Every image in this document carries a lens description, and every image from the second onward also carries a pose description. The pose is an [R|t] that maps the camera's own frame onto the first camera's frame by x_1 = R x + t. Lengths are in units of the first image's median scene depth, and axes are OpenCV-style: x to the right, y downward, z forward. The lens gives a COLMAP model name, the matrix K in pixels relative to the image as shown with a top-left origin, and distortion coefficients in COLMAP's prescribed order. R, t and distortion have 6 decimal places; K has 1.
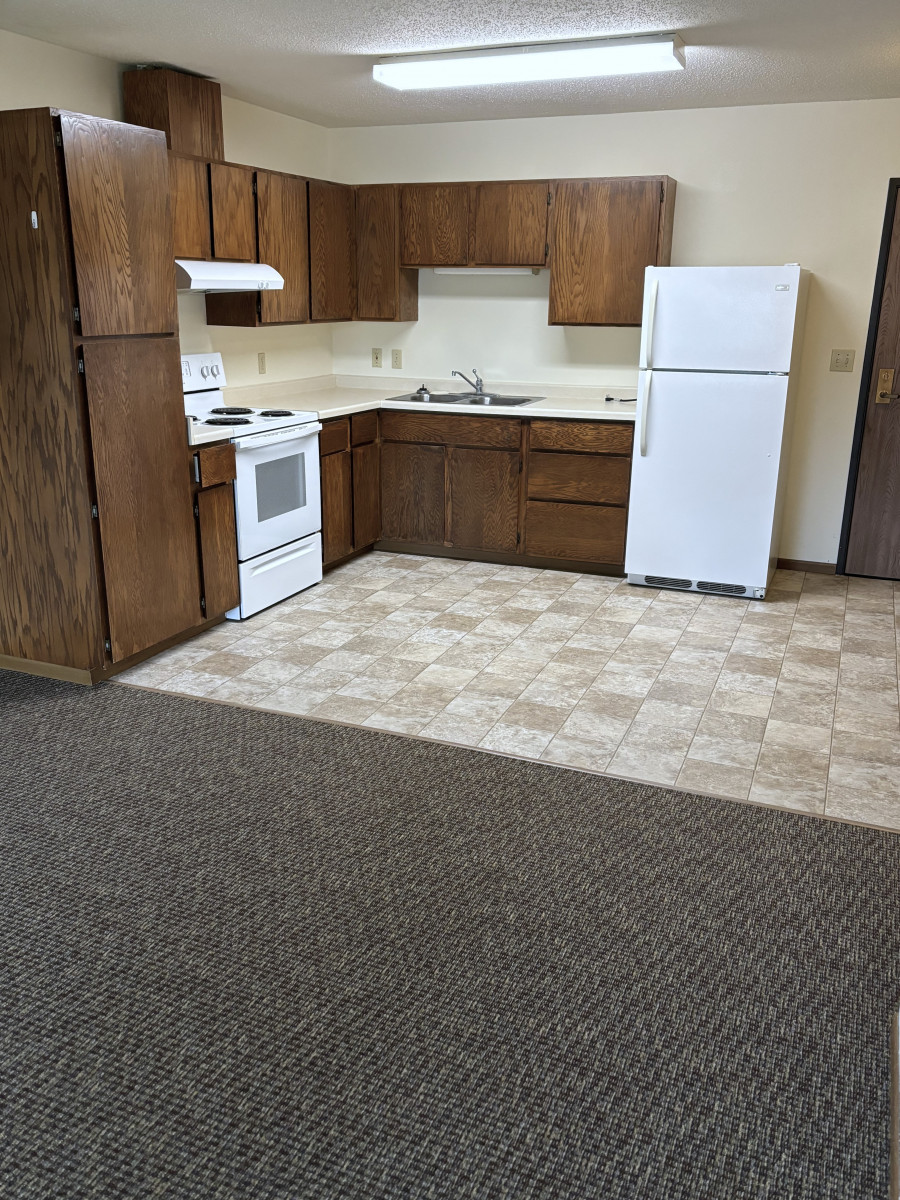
lens RADIAL K [[989.2, 0, 450.0], [0, 989.2, 600.0], [0, 0, 1]] dist [0.096439, -0.363291]
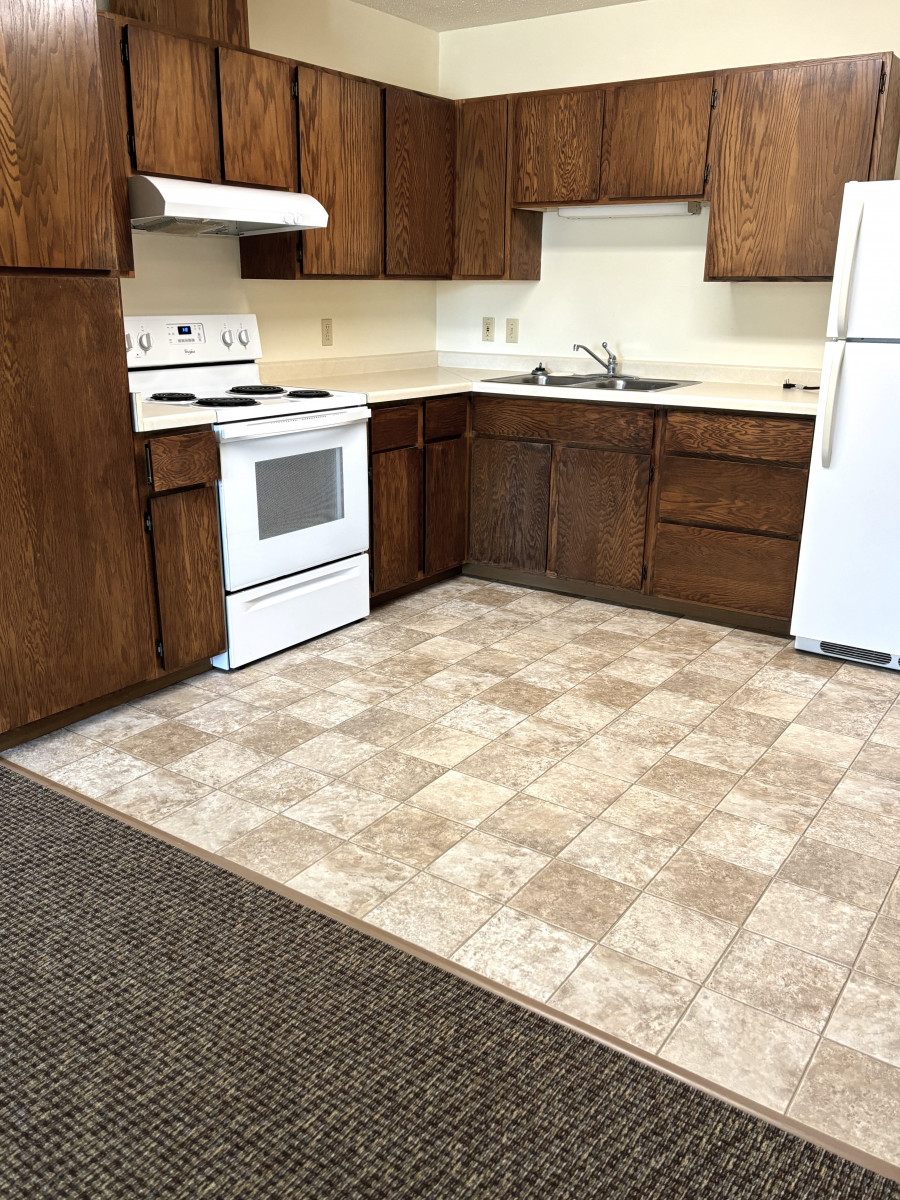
lens RADIAL K [[972.0, 0, 450.0], [0, 972.0, 600.0], [0, 0, 1]] dist [0.002389, -0.008722]
pose [[0.974500, 0.065067, -0.214746, 0.094513], [-0.063224, 0.997880, 0.015445, -0.049750], [0.215296, -0.001474, 0.976548, 0.302421]]
